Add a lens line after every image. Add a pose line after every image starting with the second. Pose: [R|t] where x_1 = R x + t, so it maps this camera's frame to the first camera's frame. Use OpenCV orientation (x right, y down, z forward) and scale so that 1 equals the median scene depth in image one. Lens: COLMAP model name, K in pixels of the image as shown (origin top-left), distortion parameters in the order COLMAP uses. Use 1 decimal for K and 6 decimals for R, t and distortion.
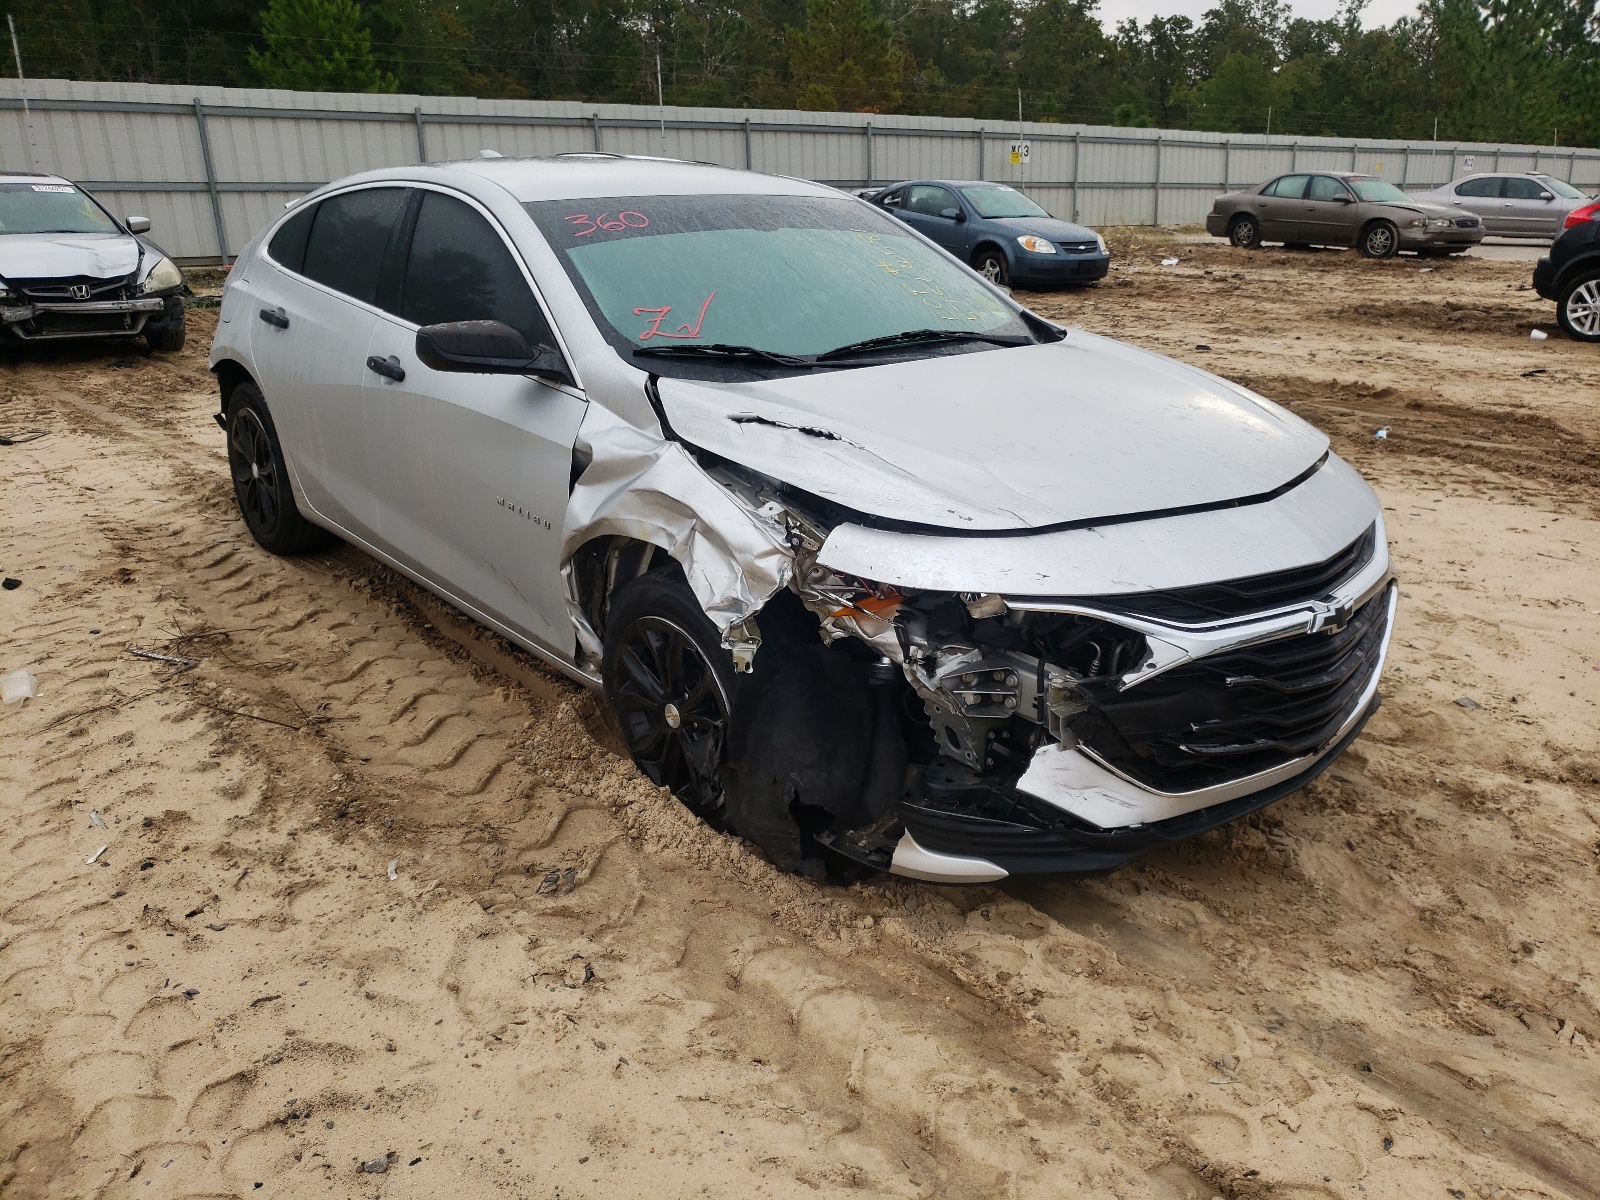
lens RADIAL K [[1253.6, 0, 800.0], [0, 1253.6, 600.0], [0, 0, 1]] dist [-0.002583, -0.003784]
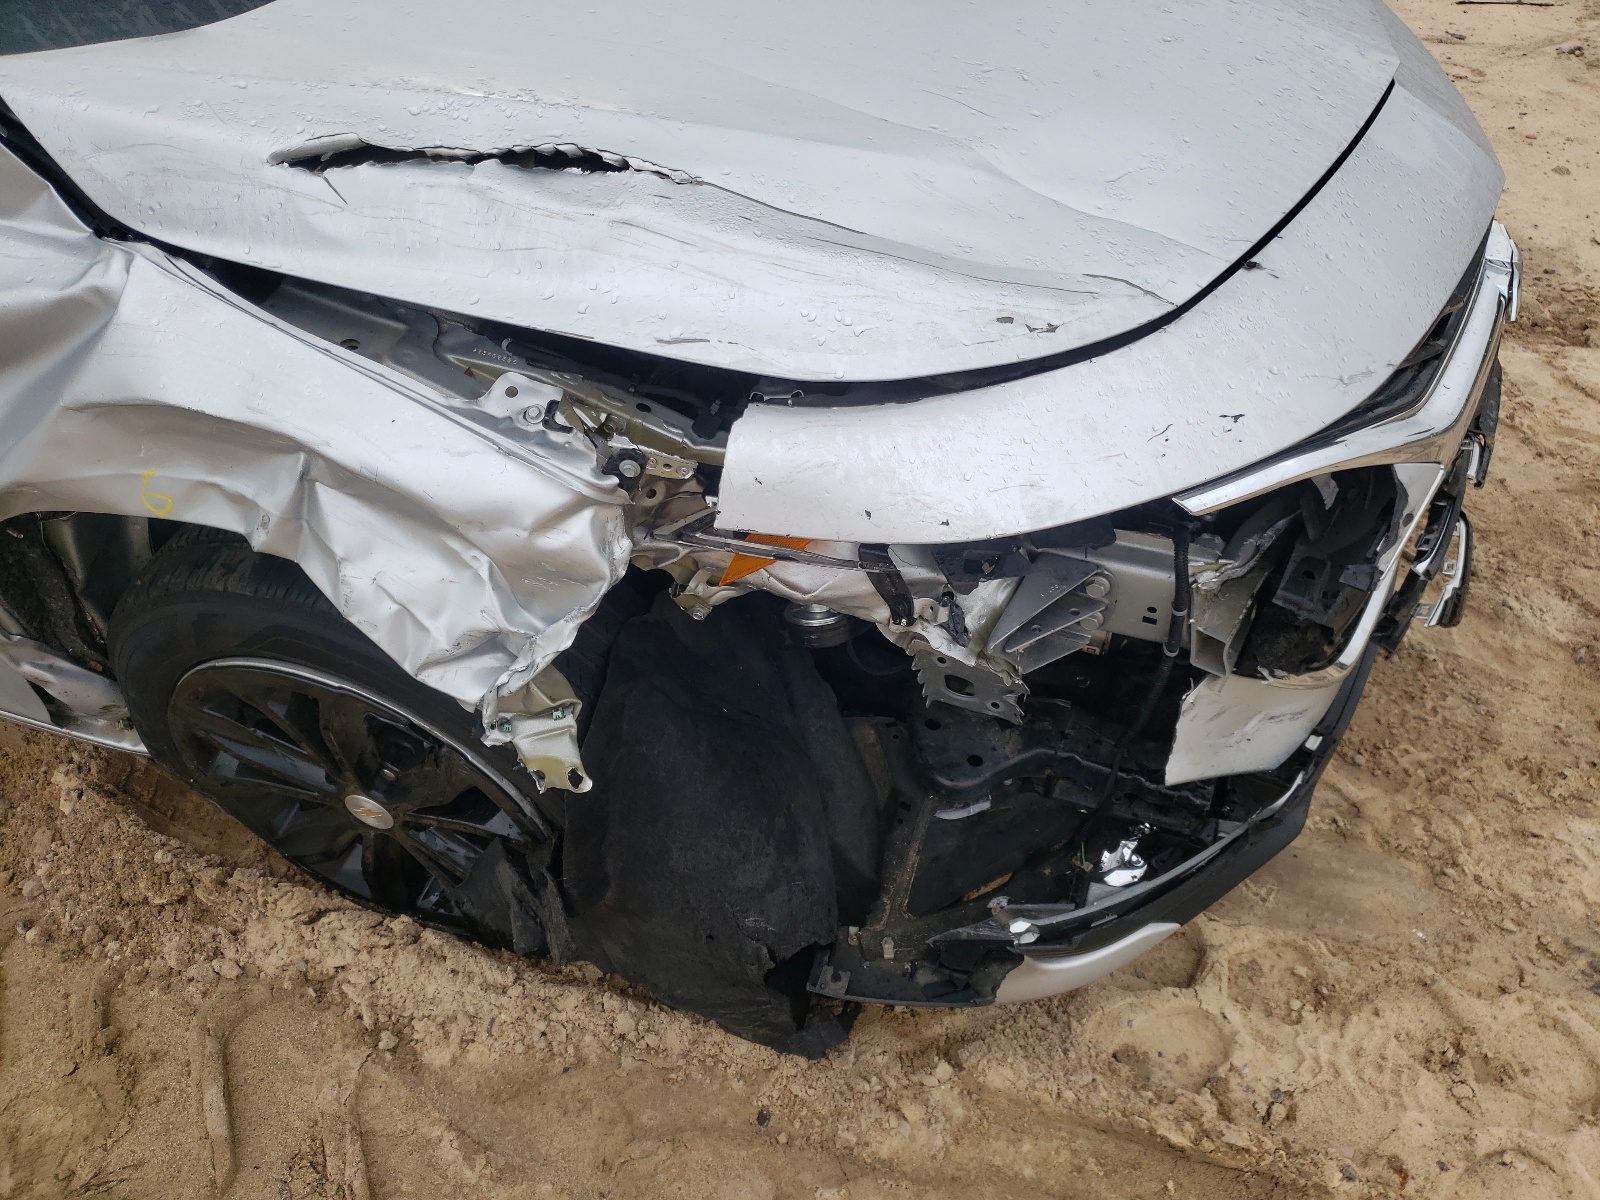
lens RADIAL K [[1253.6, 0, 800.0], [0, 1253.6, 600.0], [0, 0, 1]] dist [-0.002583, -0.003784]
pose [[0.859979, -0.376850, 0.344122, -0.105736], [0.203989, 0.871942, 0.445090, -0.173171], [-0.467786, -0.312571, 0.826726, 0.614466]]
